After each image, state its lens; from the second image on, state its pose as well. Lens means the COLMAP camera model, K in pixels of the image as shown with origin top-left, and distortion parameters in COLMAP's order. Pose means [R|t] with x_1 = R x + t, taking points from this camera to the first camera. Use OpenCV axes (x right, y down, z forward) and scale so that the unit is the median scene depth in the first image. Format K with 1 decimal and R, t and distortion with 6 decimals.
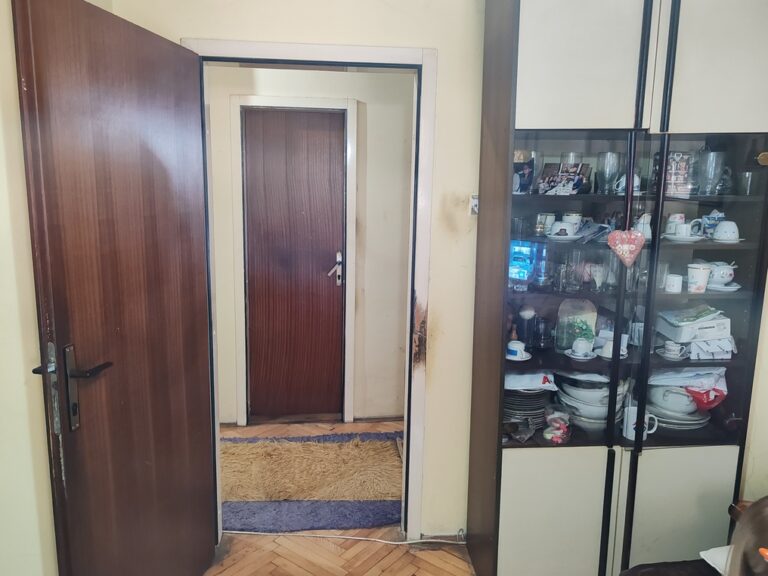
lens RADIAL K [[587.9, 0, 385.5], [0, 587.9, 285.9], [0, 0, 1]] dist [0.039342, -0.031824]
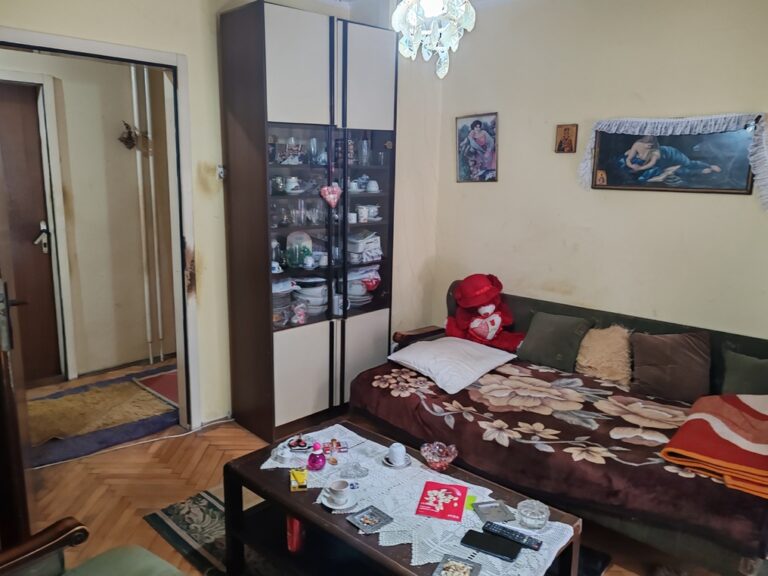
lens RADIAL K [[587.9, 0, 382.6], [0, 587.9, 288.7], [0, 0, 1]] dist [0.039342, -0.031824]
pose [[0.772741, -0.129969, 0.621272, -0.497022], [0.101886, 0.991518, 0.080697, 0.067374], [-0.626491, 0.000941, 0.779428, -0.351344]]
